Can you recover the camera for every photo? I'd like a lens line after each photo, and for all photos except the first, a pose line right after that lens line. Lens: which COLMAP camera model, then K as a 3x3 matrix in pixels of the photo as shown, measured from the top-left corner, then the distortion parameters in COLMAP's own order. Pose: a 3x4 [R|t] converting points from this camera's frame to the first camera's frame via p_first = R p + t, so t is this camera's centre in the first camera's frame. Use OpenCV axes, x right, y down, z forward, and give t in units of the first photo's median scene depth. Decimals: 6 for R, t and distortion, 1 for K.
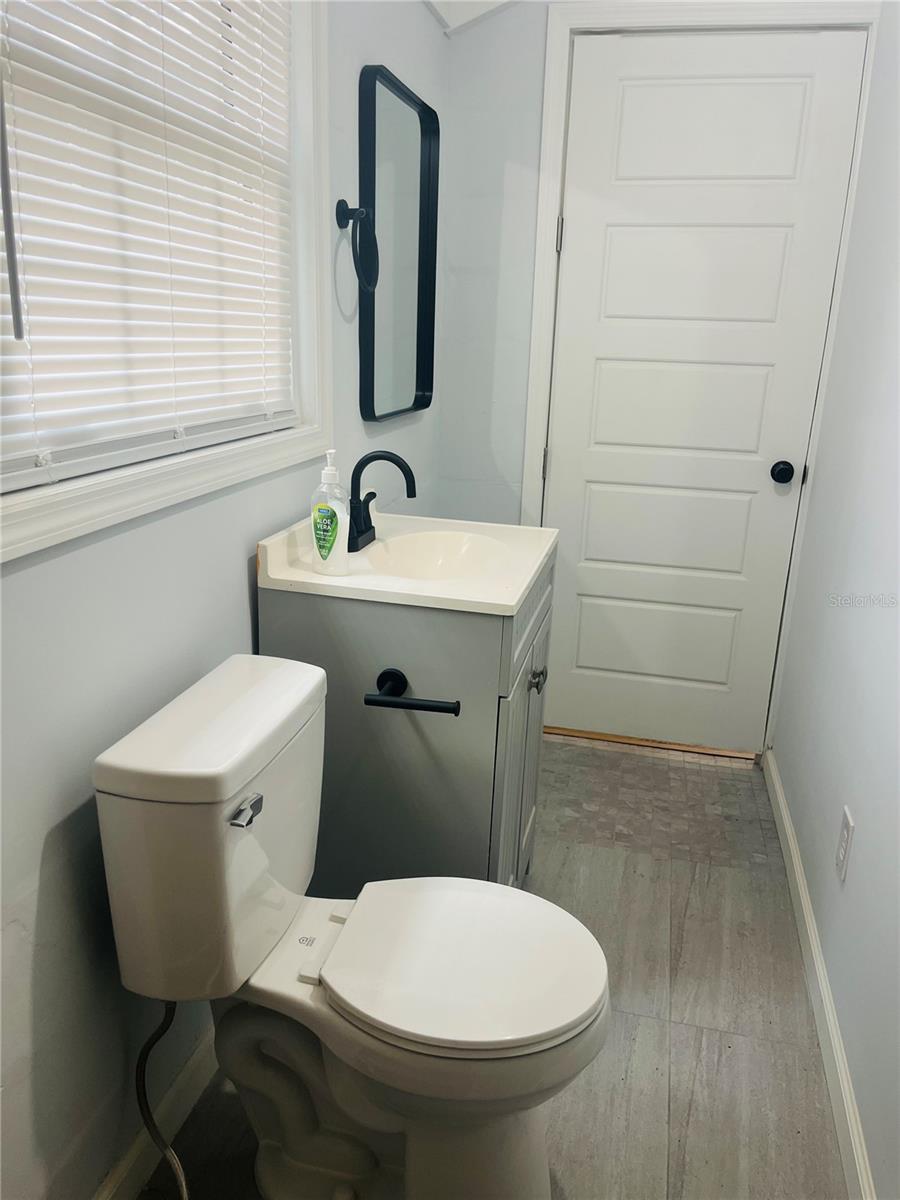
lens RADIAL K [[900.0, 0, 452.1], [0, 900.0, 602.4], [0, 0, 1]] dist [0.031183, -0.045918]
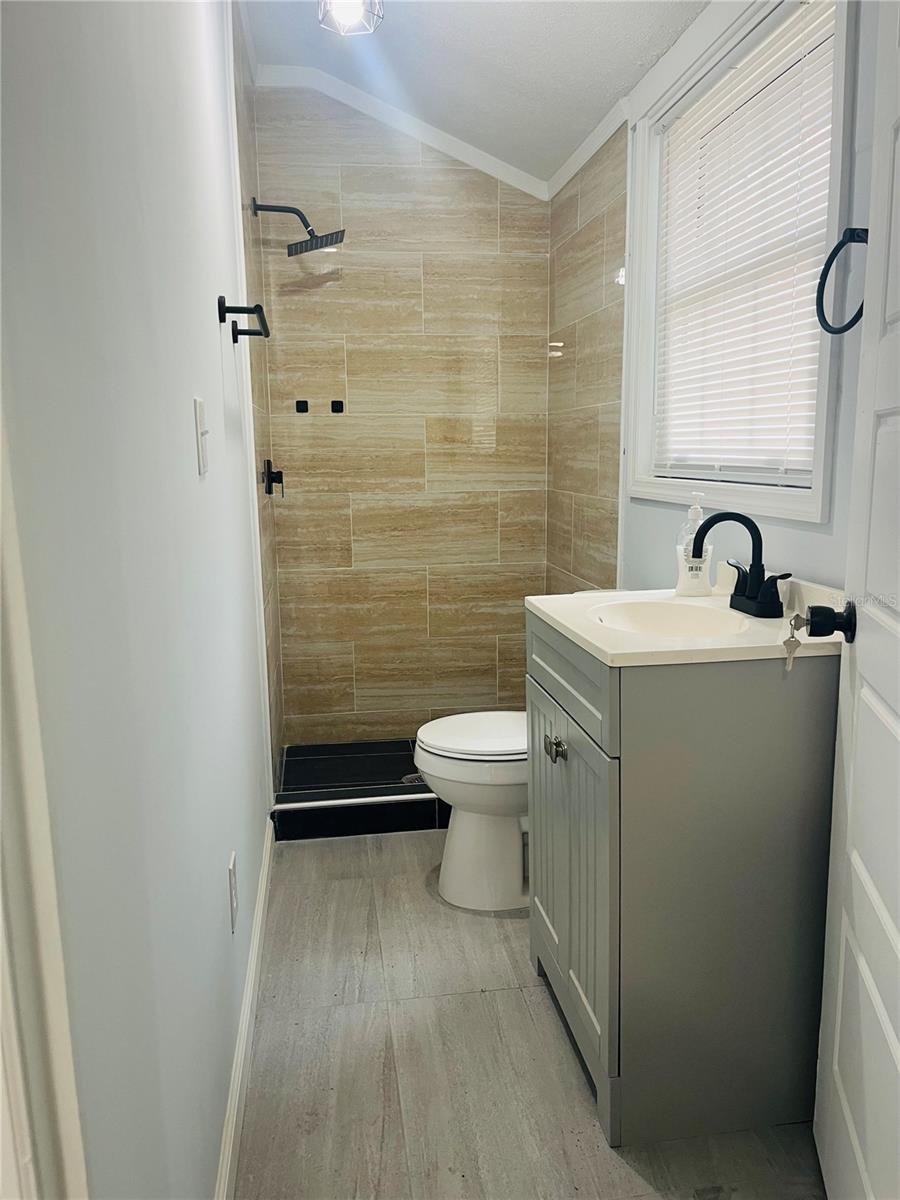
lens RADIAL K [[900.0, 0, 451.1], [0, 900.0, 600.5], [0, 0, 1]] dist [0.031183, -0.045918]
pose [[-0.929706, 0.041372, -0.365971, 0.564988], [-0.122217, 0.902709, 0.412528, -0.452613], [0.347433, 0.428258, -0.834198, 1.780359]]
